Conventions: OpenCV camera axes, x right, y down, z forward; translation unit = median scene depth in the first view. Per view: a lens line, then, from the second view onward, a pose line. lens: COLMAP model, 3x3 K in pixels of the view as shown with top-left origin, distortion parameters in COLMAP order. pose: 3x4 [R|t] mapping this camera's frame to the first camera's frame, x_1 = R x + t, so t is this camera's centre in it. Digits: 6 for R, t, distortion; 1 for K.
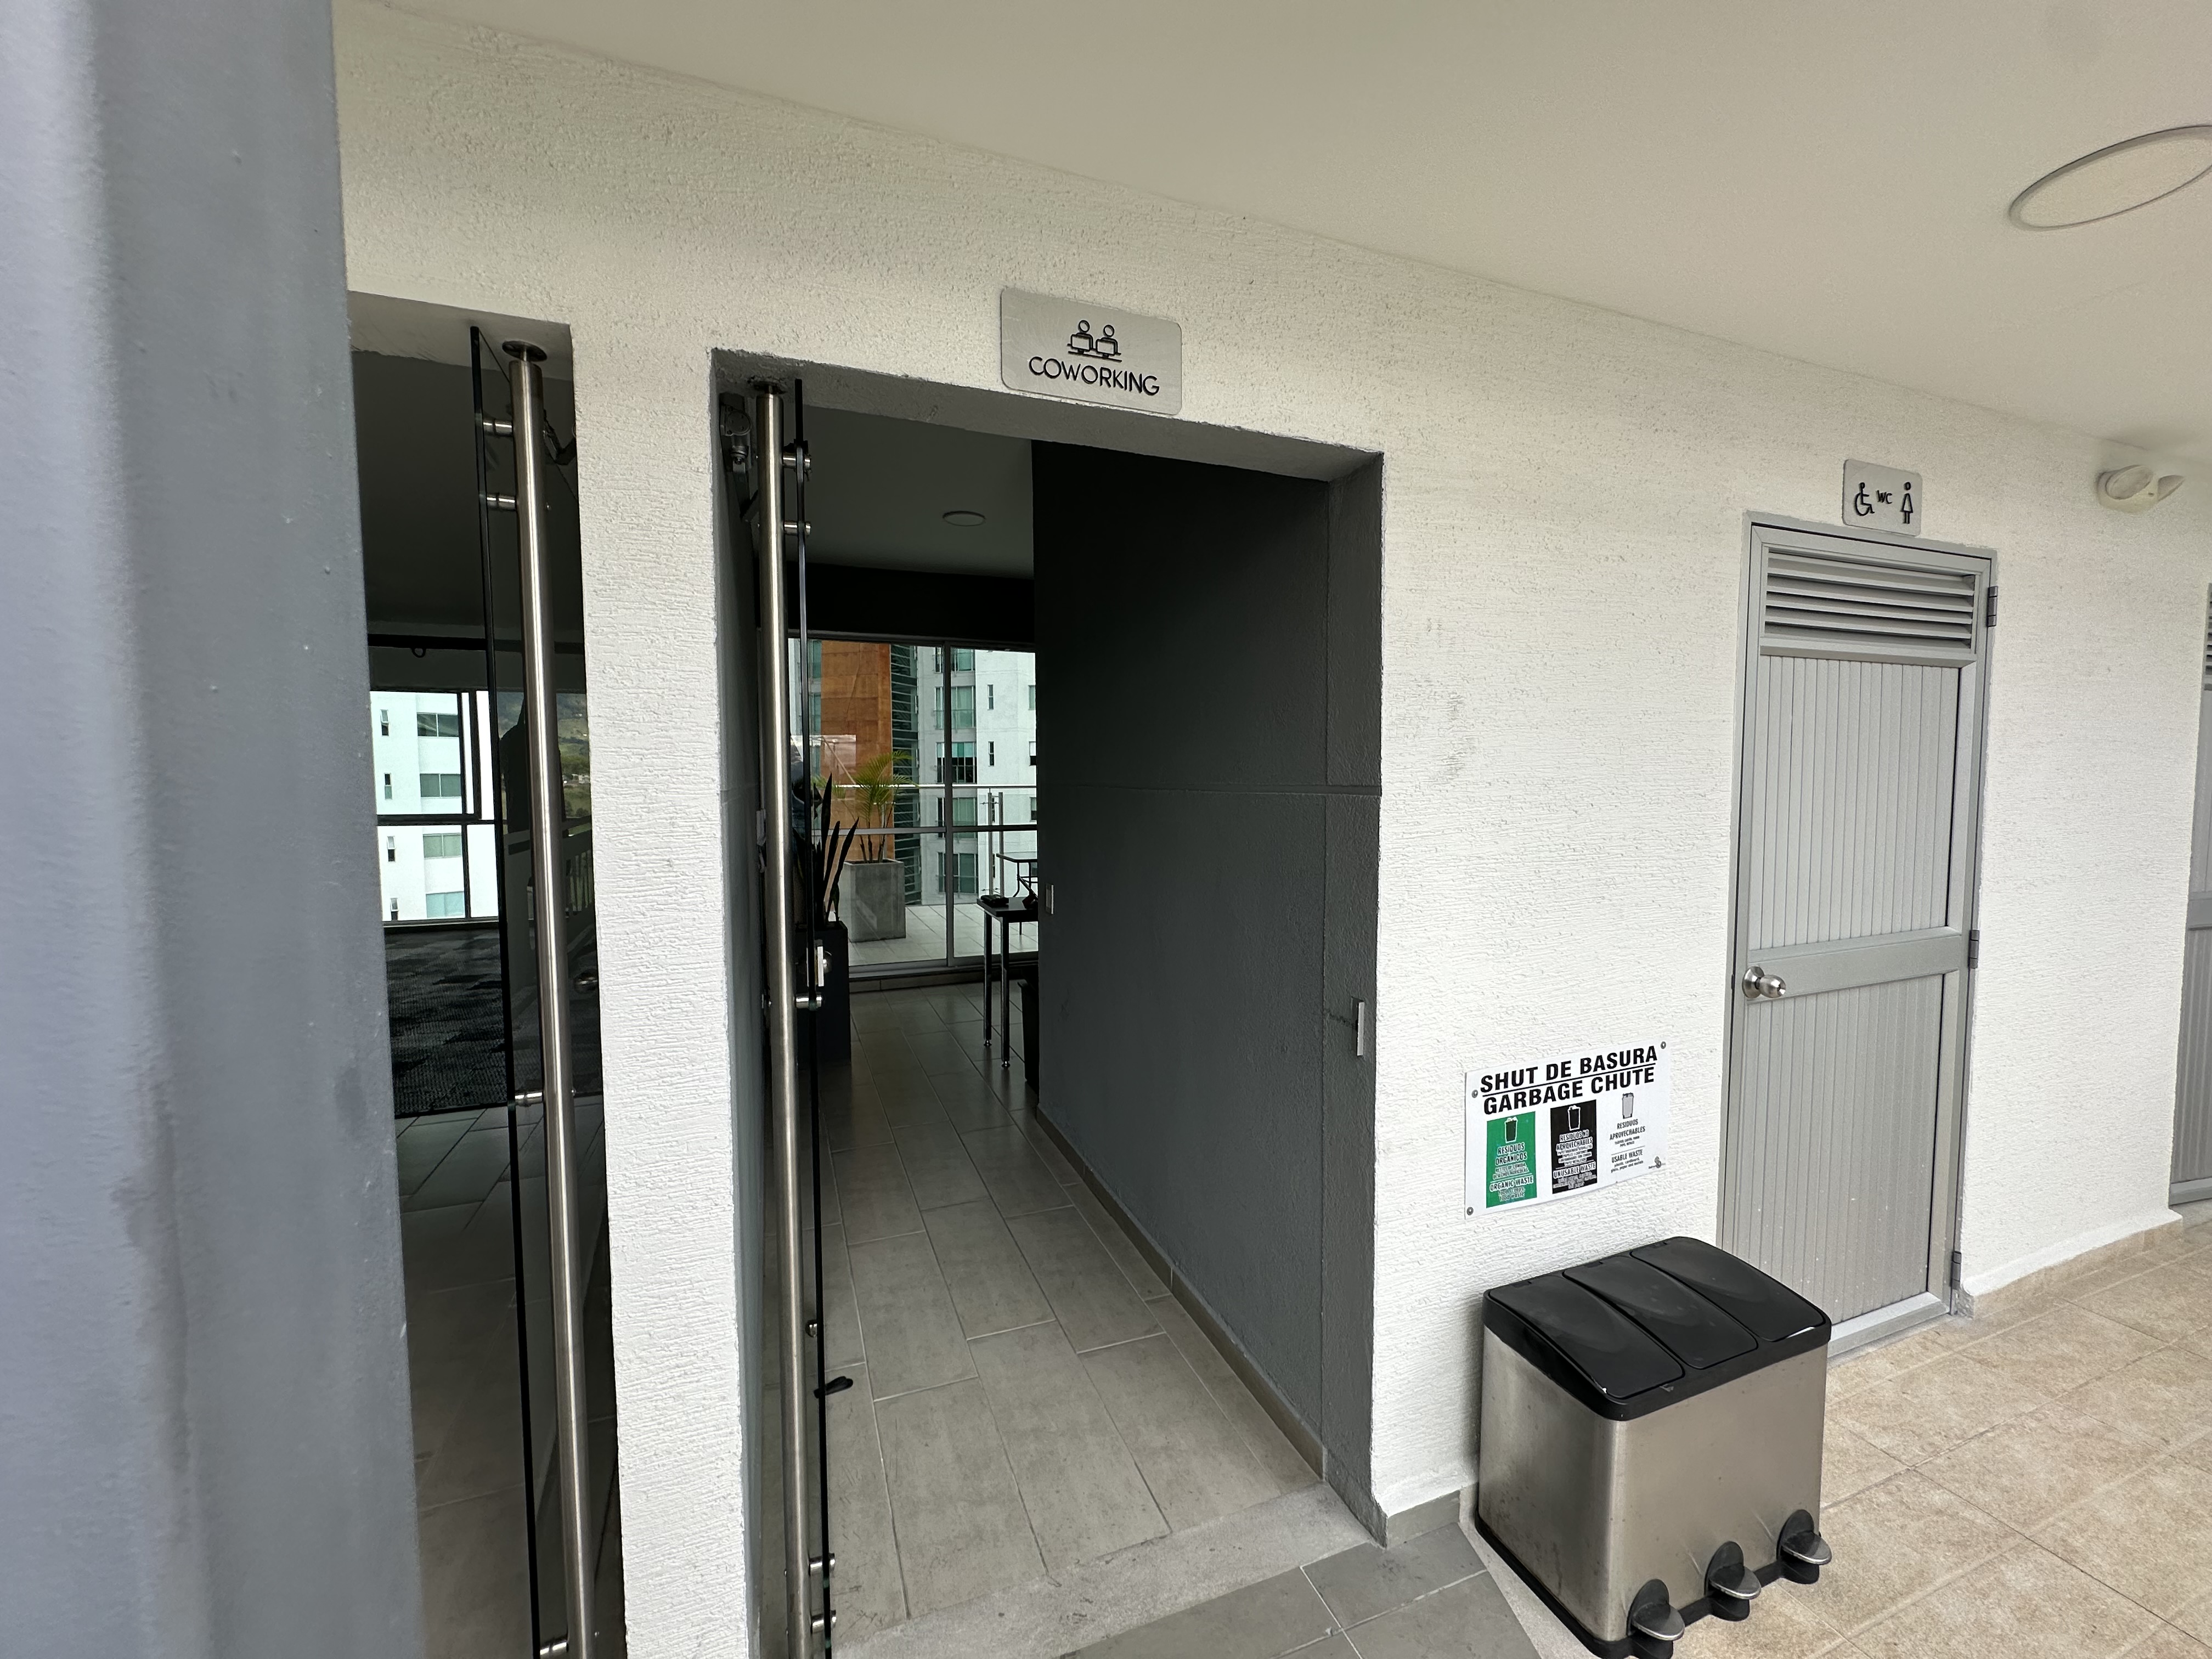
lens RADIAL K [[880.9, 0, 1107.5], [0, 880.9, 825.4], [0, 0, 1]] dist [-0.002145, 0.000394]
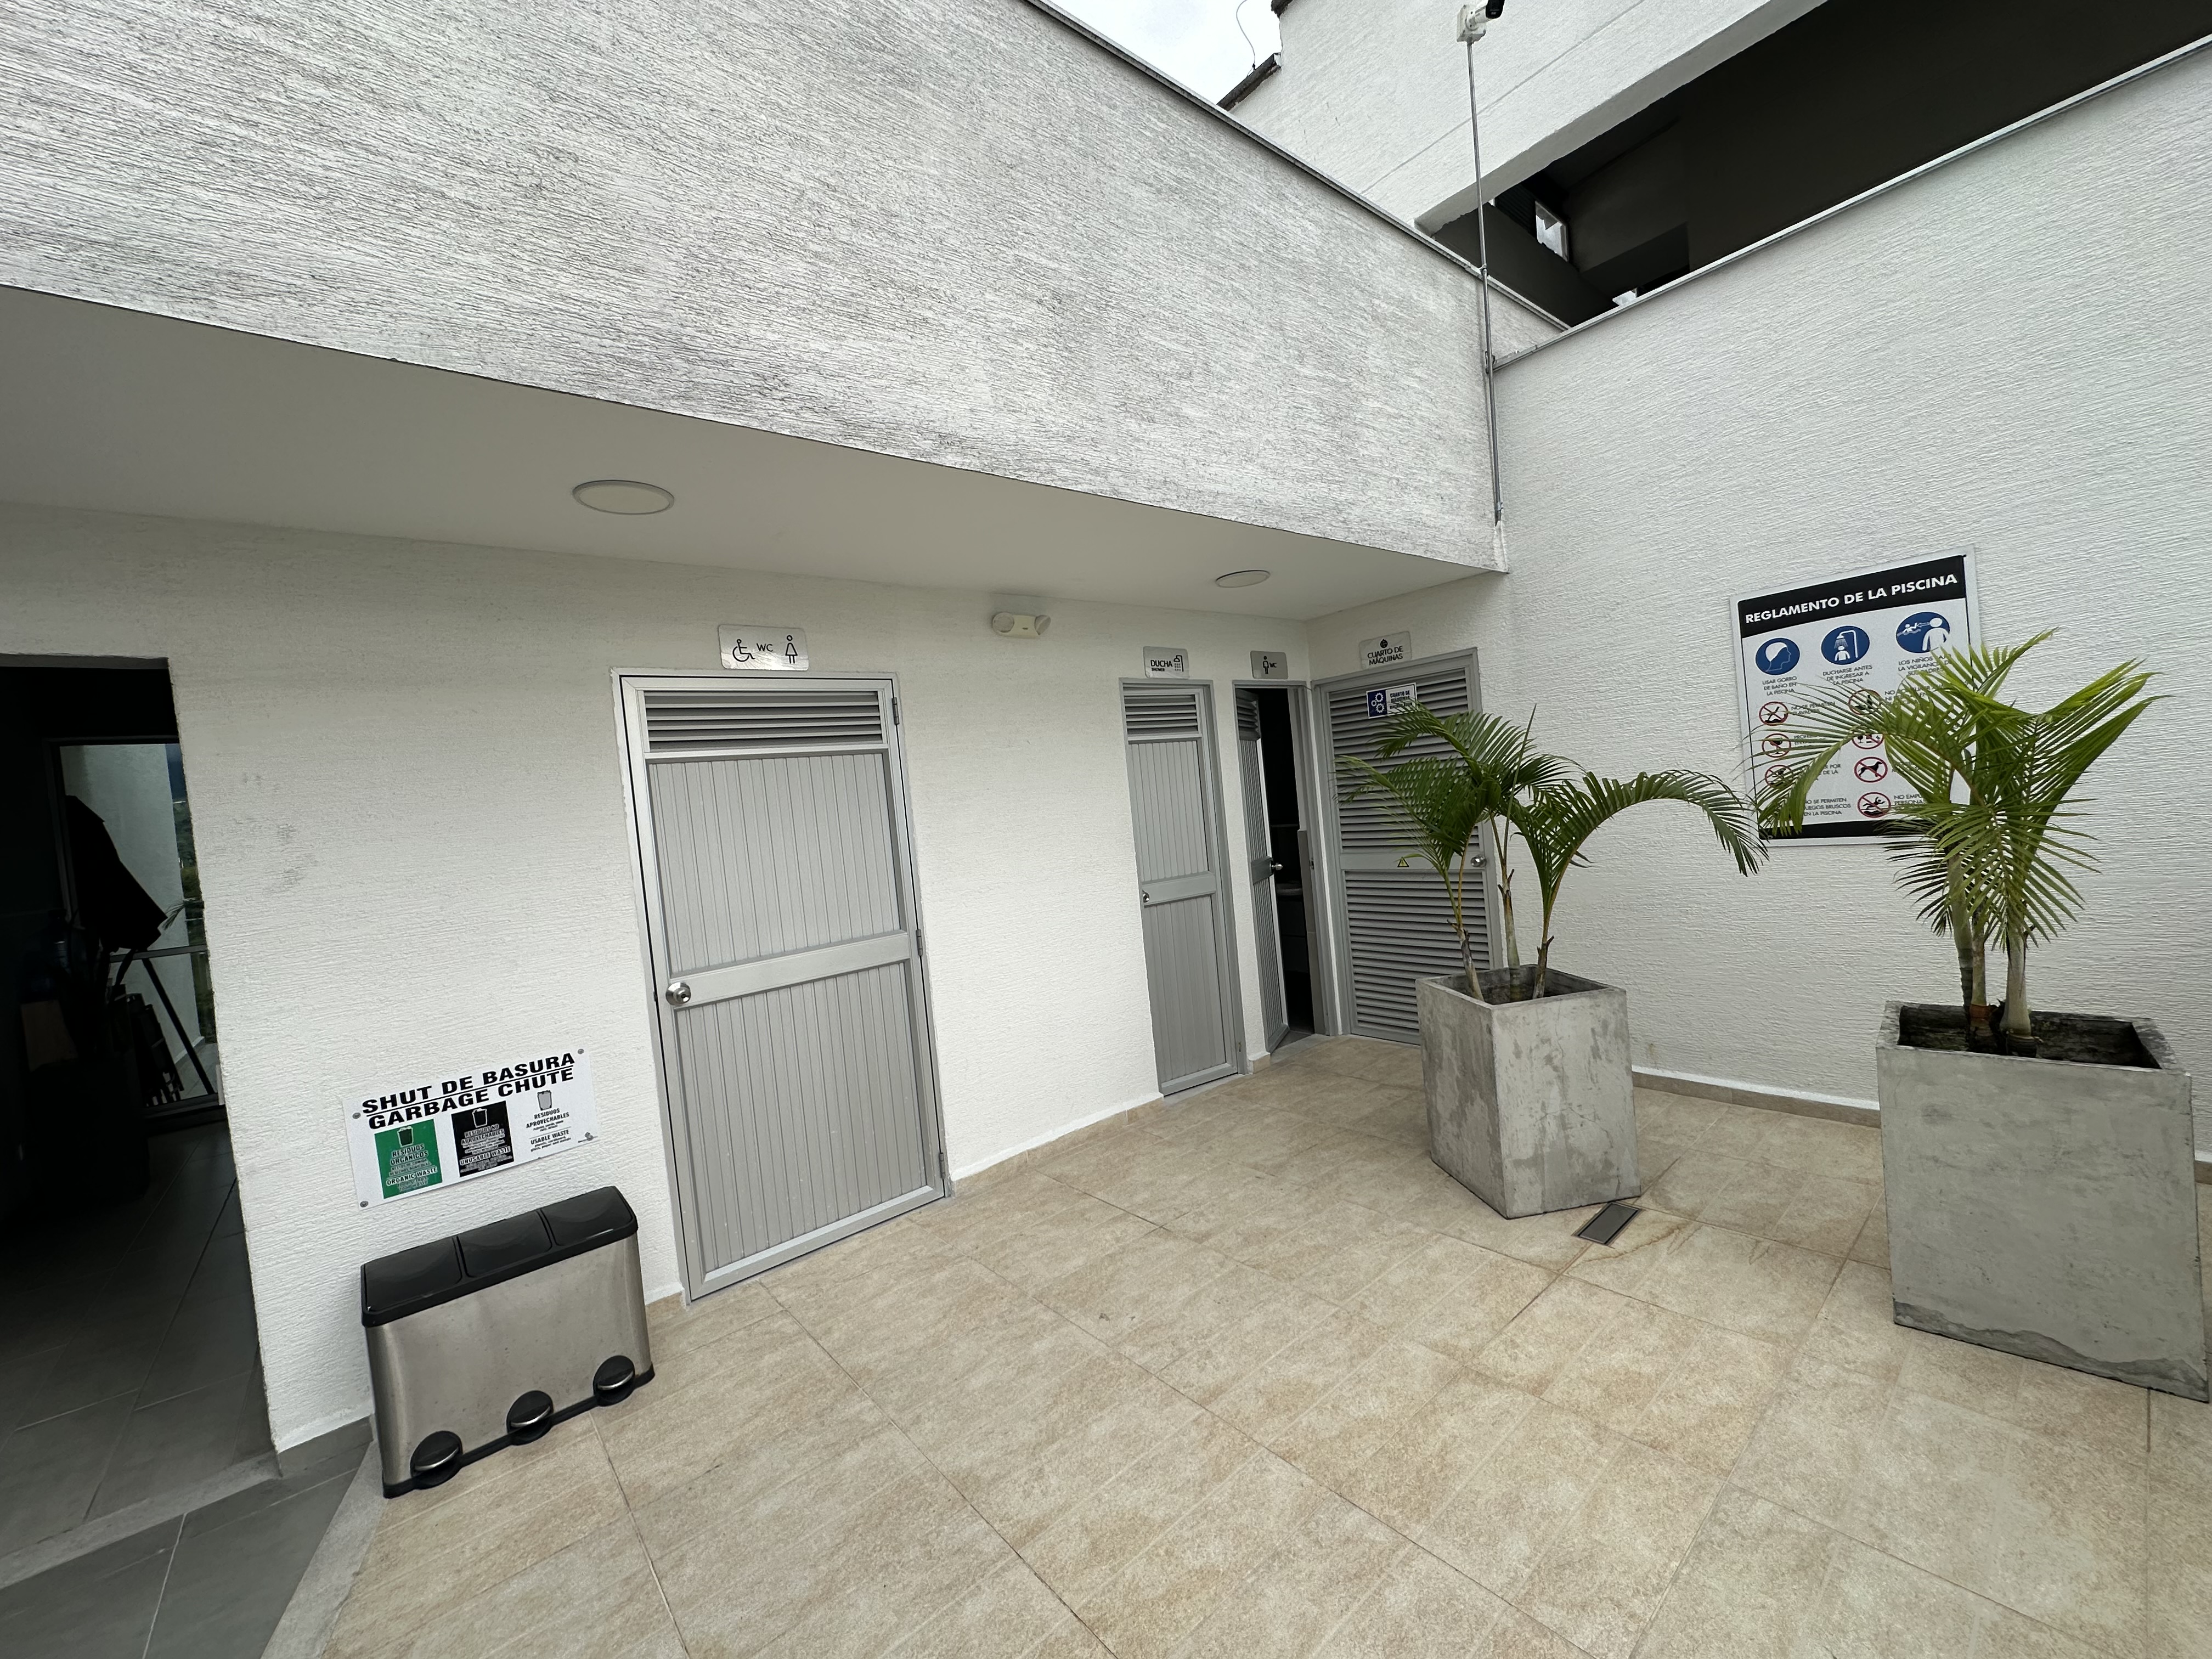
lens RADIAL K [[880.9, 0, 1107.5], [0, 880.9, 825.4], [0, 0, 1]] dist [-0.002145, 0.000394]
pose [[0.942018, -0.096409, 0.321416, 1.052726], [0.109968, 0.993639, -0.024256, 0.021848], [-0.317033, 0.058196, 0.946627, -0.628073]]
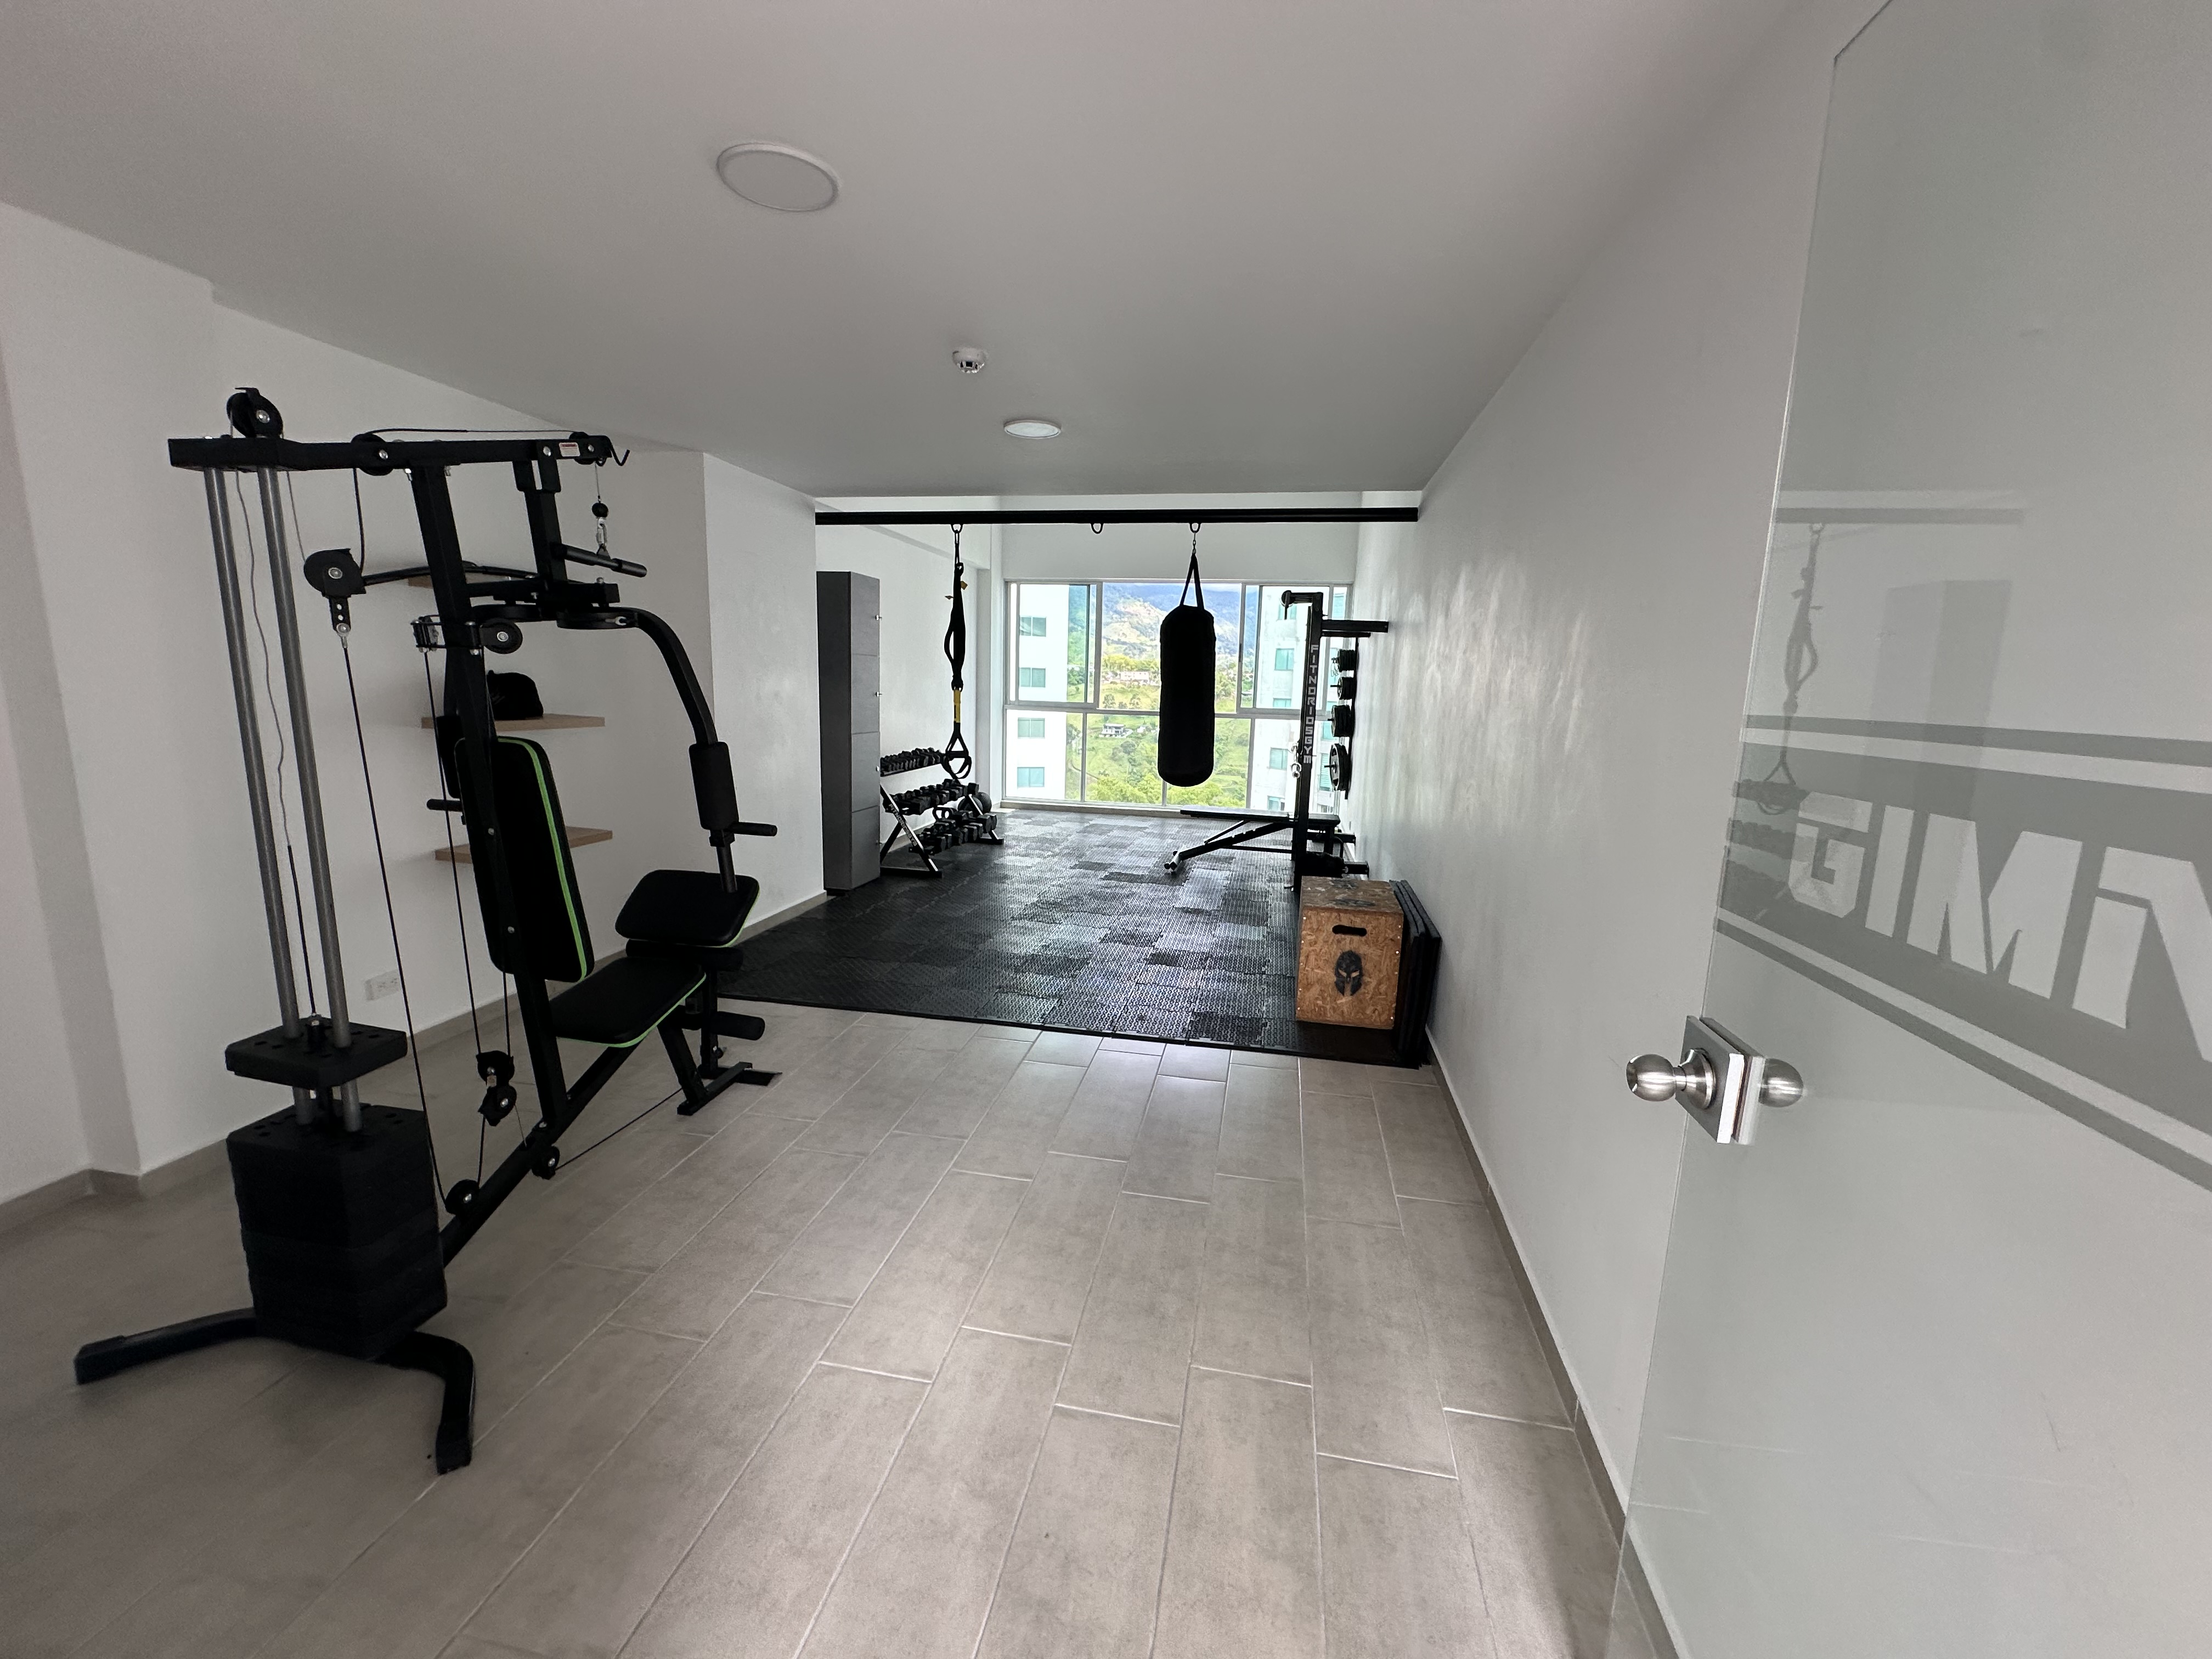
lens RADIAL K [[880.9, 0, 1107.5], [0, 880.9, 825.4], [0, 0, 1]] dist [-0.002145, 0.000394]
pose [[0.847926, 0.112847, -0.517964, -0.652554], [-0.057686, 0.990919, 0.121455, 0.007946], [0.526966, -0.073106, 0.846736, 0.487664]]
